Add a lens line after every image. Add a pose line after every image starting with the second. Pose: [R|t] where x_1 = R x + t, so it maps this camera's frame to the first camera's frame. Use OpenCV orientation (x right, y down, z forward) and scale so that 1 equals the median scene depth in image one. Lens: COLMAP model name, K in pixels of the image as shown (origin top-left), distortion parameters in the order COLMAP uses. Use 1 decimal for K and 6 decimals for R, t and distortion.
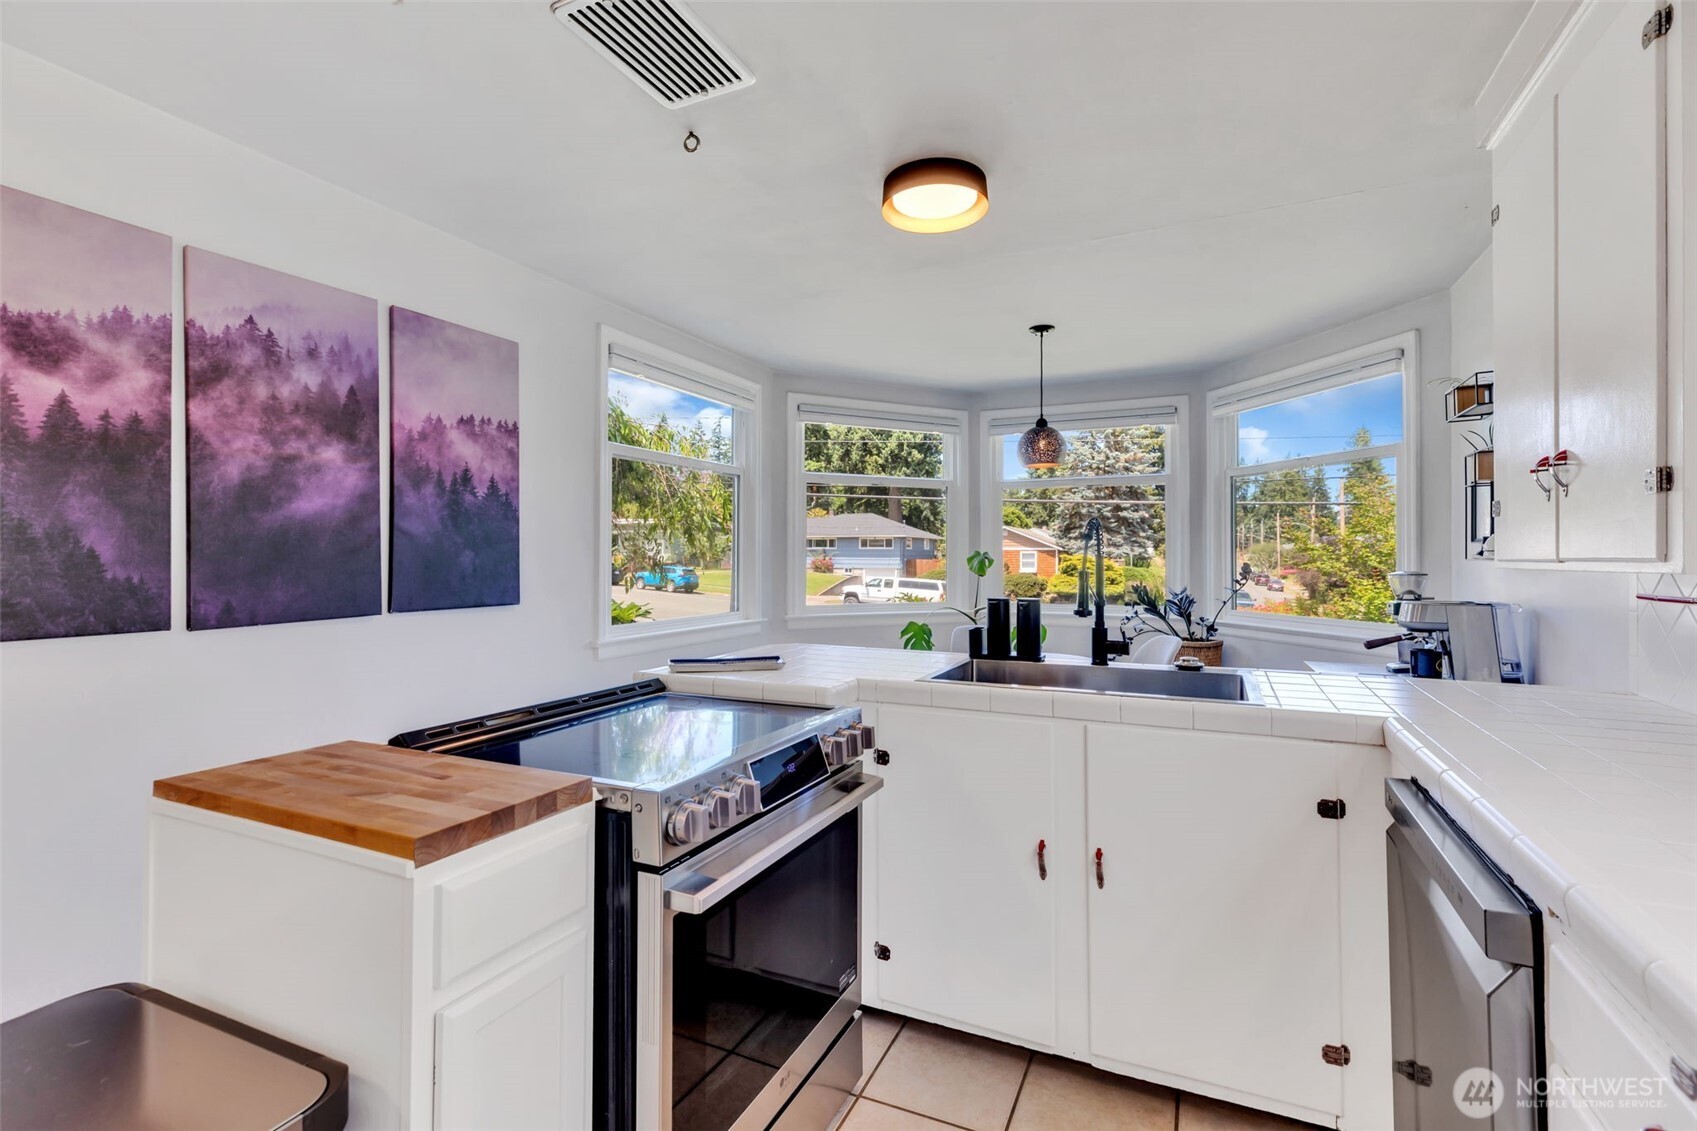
lens RADIAL K [[776.6, 0, 849.4], [0, 776.6, 558.7], [0, 0, 1]] dist [-0.000205, -0.000123]
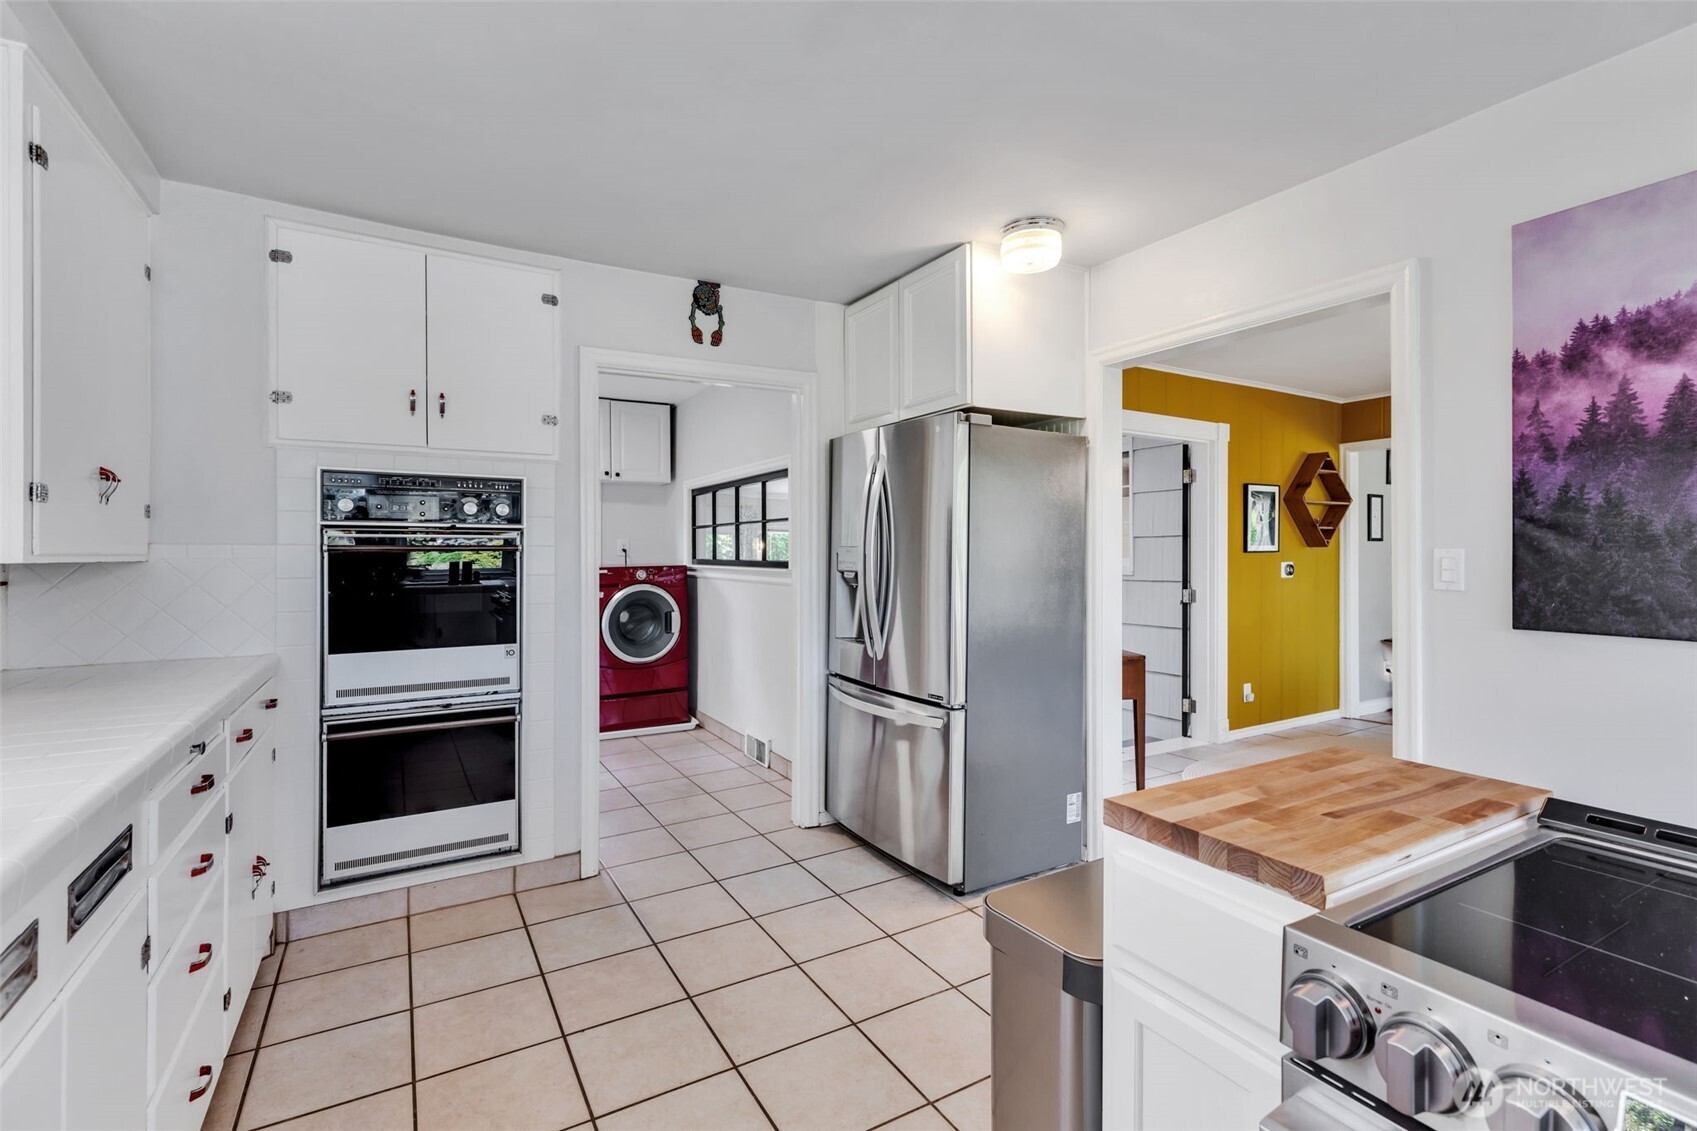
lens RADIAL K [[776.6, 0, 850.3], [0, 776.6, 556.8], [0, 0, 1]] dist [-0.000205, -0.000123]
pose [[-0.574798, 0.003799, -0.818287, 0.331522], [0.000418, 0.999990, 0.004349, -0.003651], [0.818295, 0.002158, -0.574794, 0.737404]]
